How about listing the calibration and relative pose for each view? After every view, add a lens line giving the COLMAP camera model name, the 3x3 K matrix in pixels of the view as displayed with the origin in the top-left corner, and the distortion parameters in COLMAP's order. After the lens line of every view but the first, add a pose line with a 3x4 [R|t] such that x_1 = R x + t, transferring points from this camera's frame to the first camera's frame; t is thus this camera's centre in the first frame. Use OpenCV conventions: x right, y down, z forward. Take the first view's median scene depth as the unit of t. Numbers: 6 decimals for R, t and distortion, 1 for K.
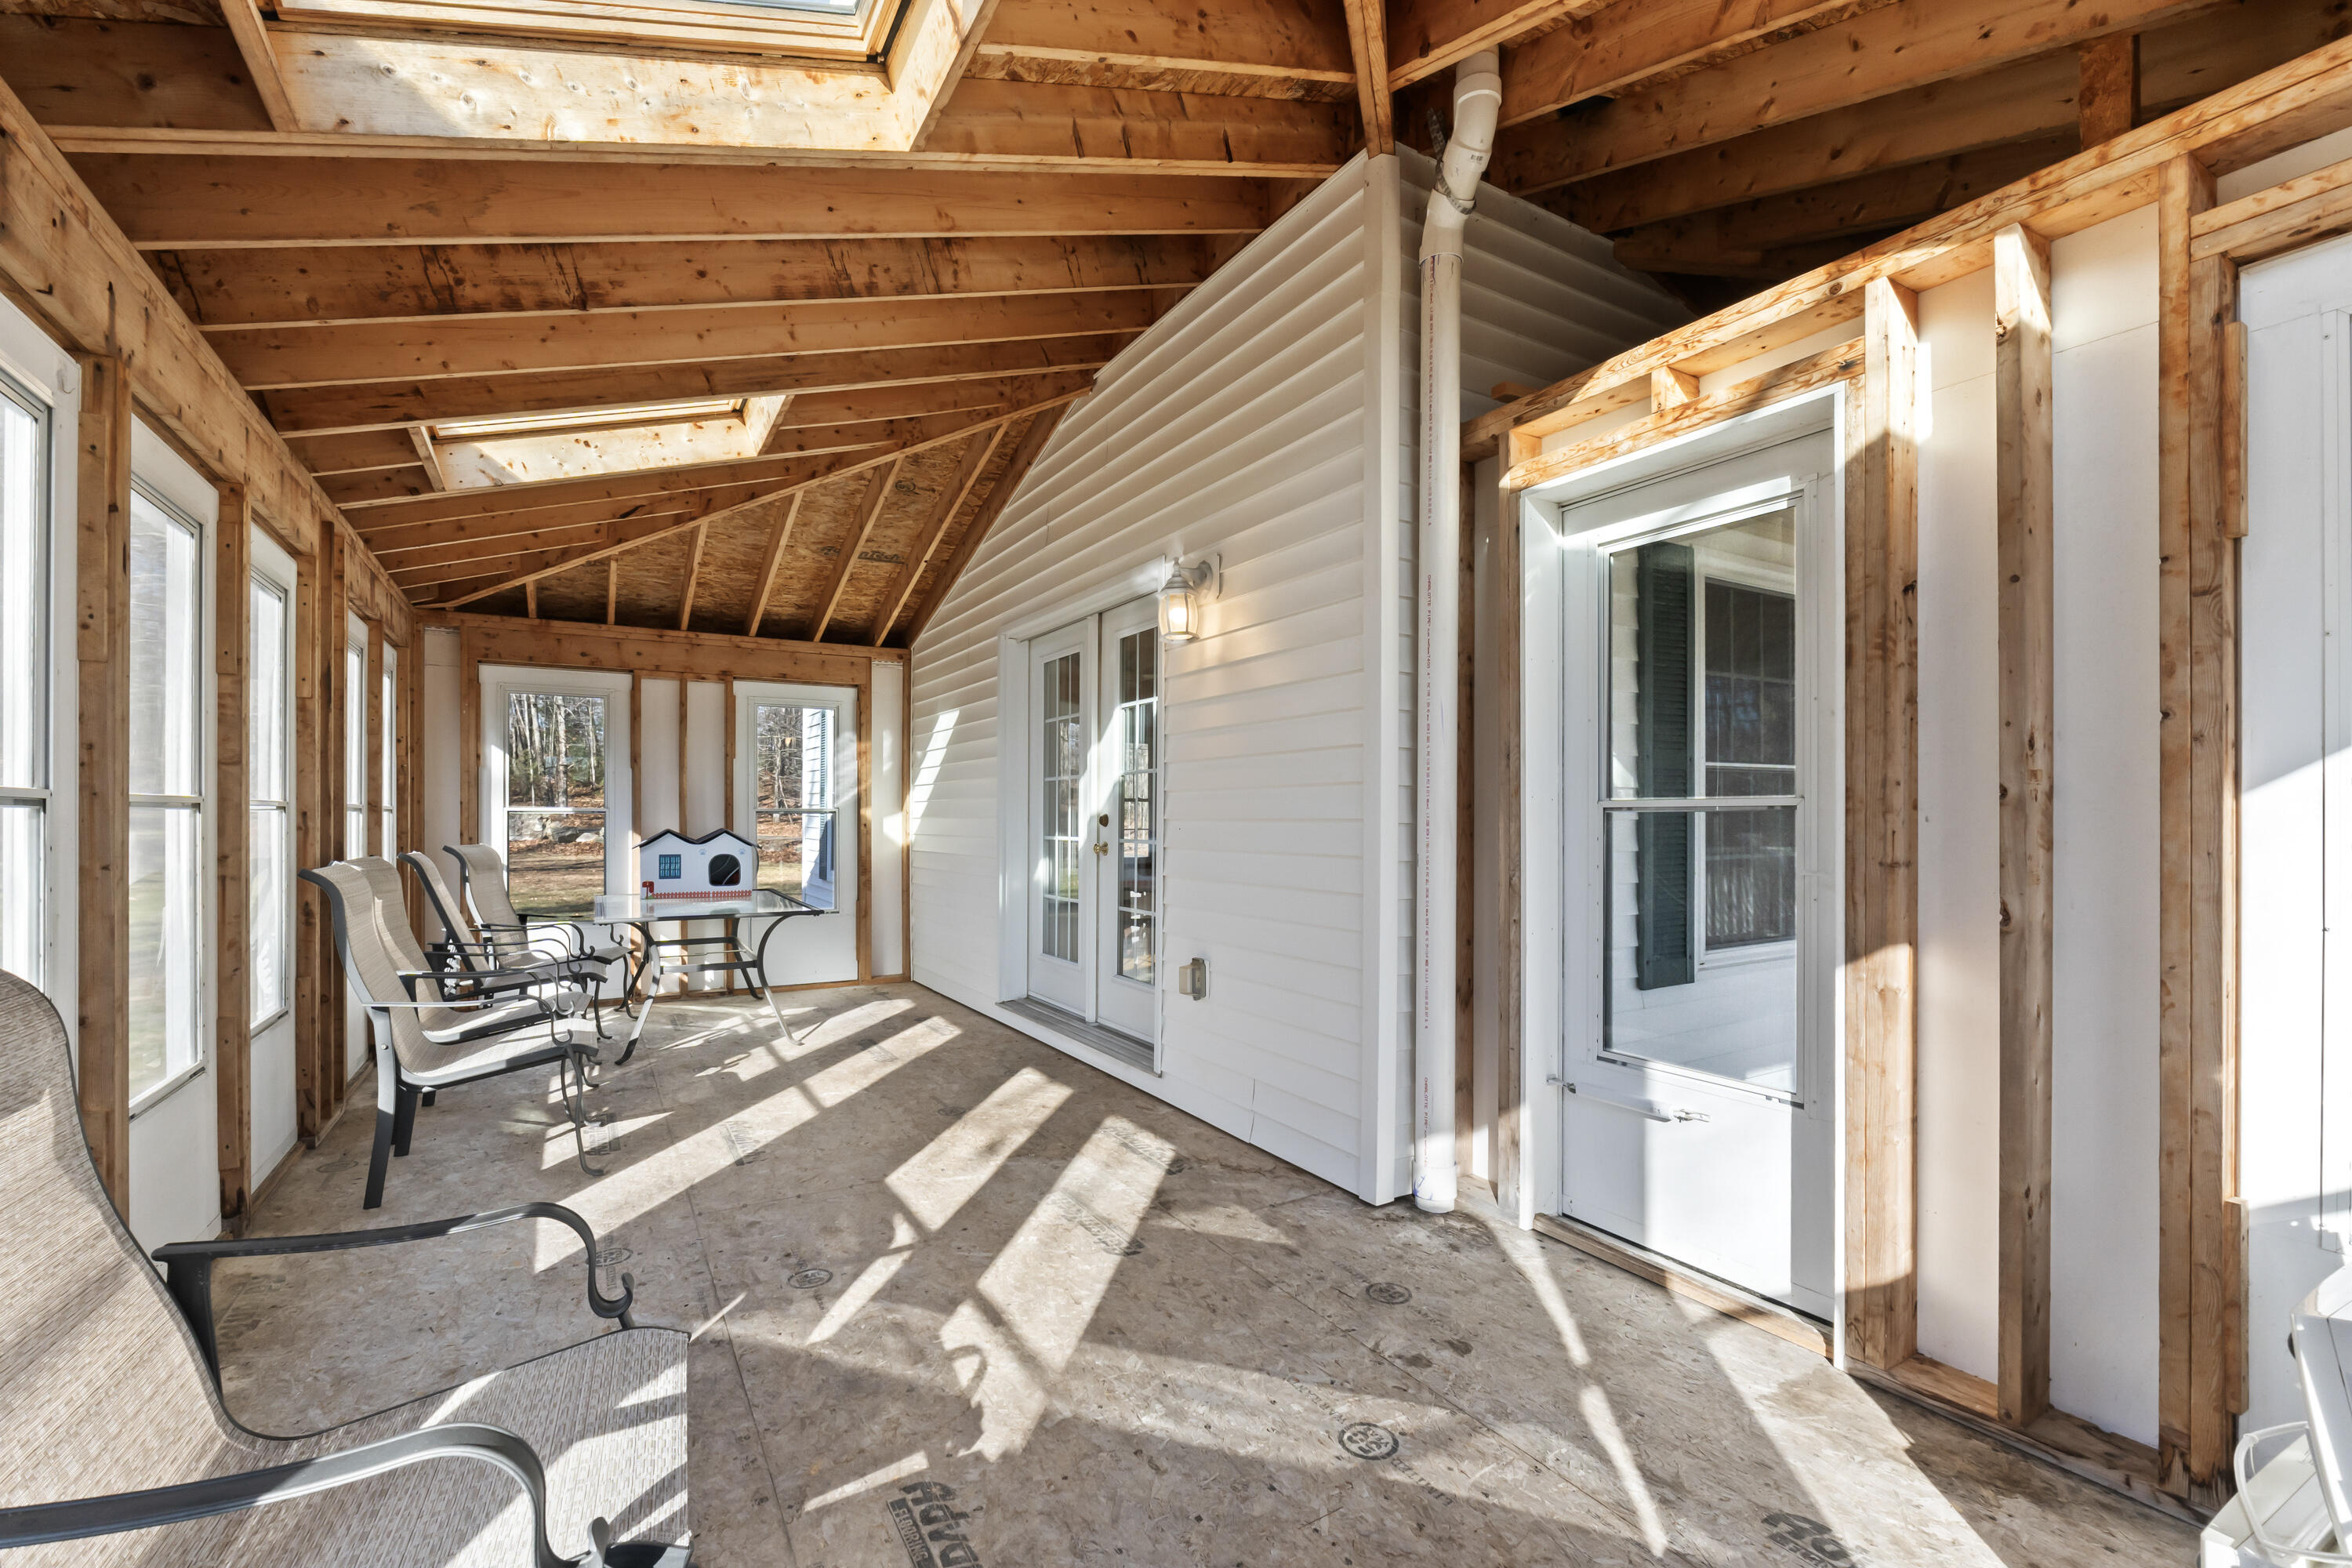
lens RADIAL K [[1001.4, 0, 1174.2], [0, 1001.4, 804.9], [0, 0, 1]] dist [0.014020, 0.000233]
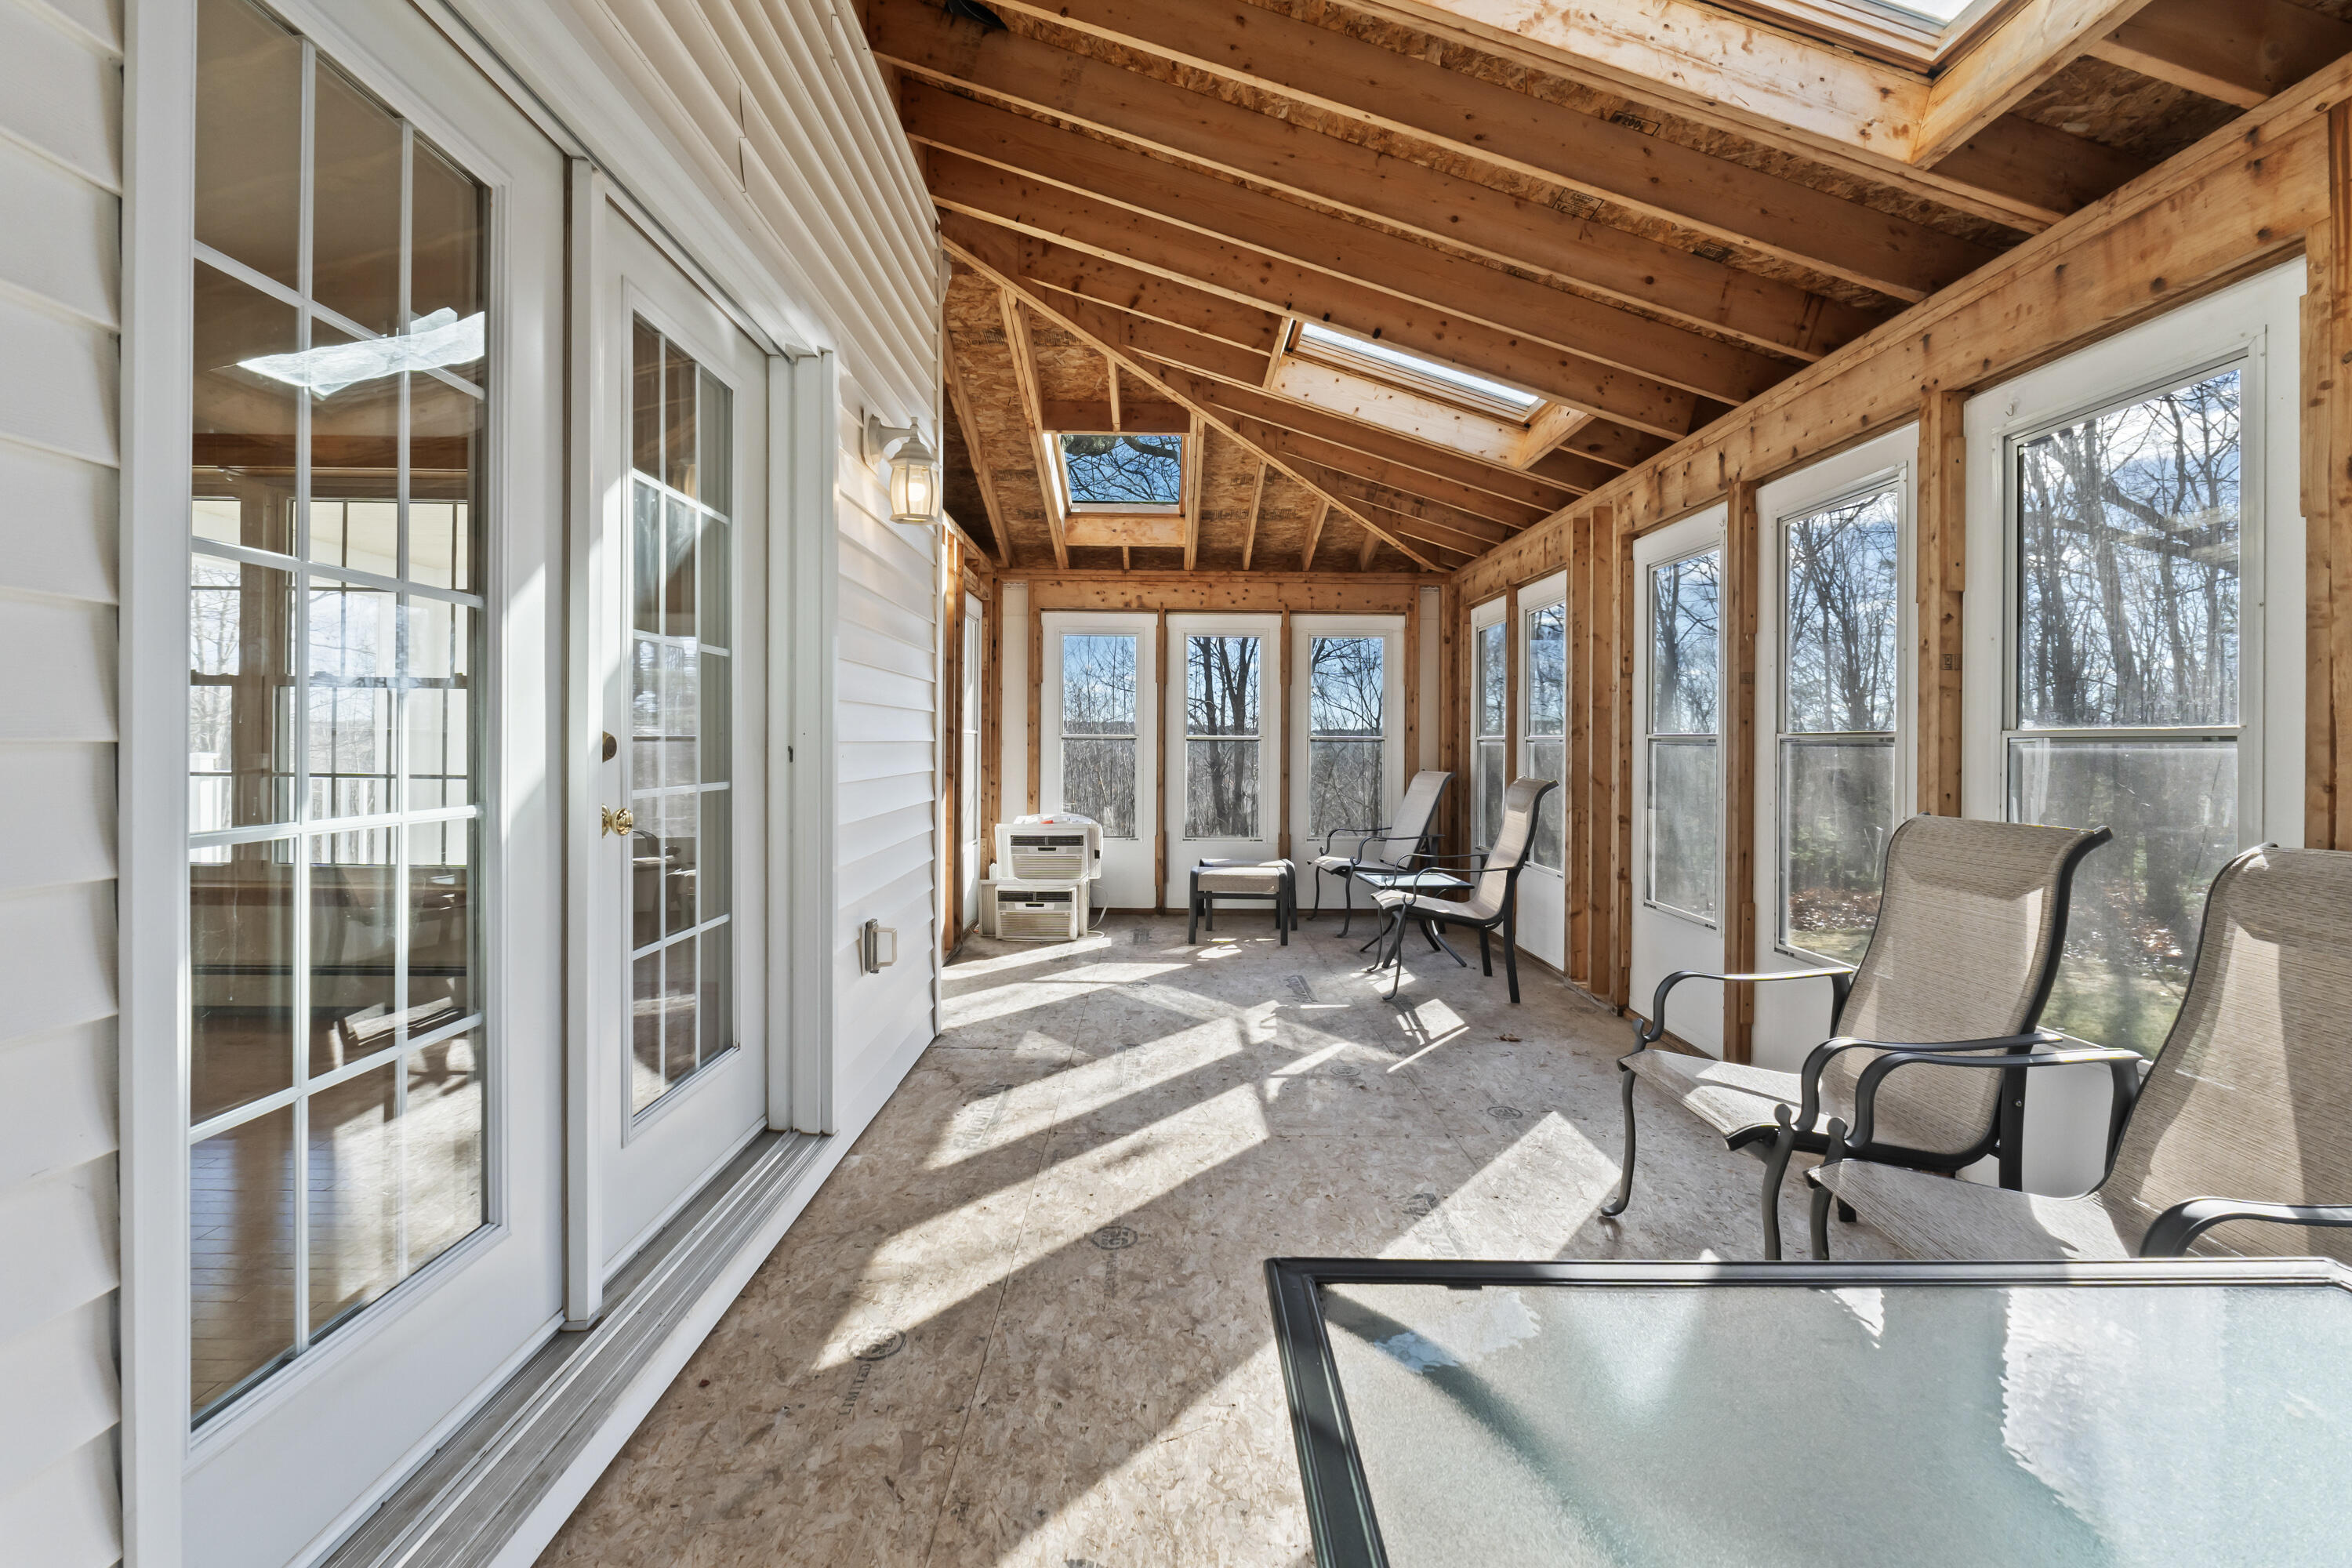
lens RADIAL K [[1001.4, 0, 1174.5], [0, 1001.4, 761.7], [0, 0, 1]] dist [0.014020, 0.000233]
pose [[-0.870066, -0.015051, 0.492706, -0.670710], [-0.015525, 0.999875, 0.003129, 0.031077], [-0.492691, -0.004927, -0.870190, 1.874102]]
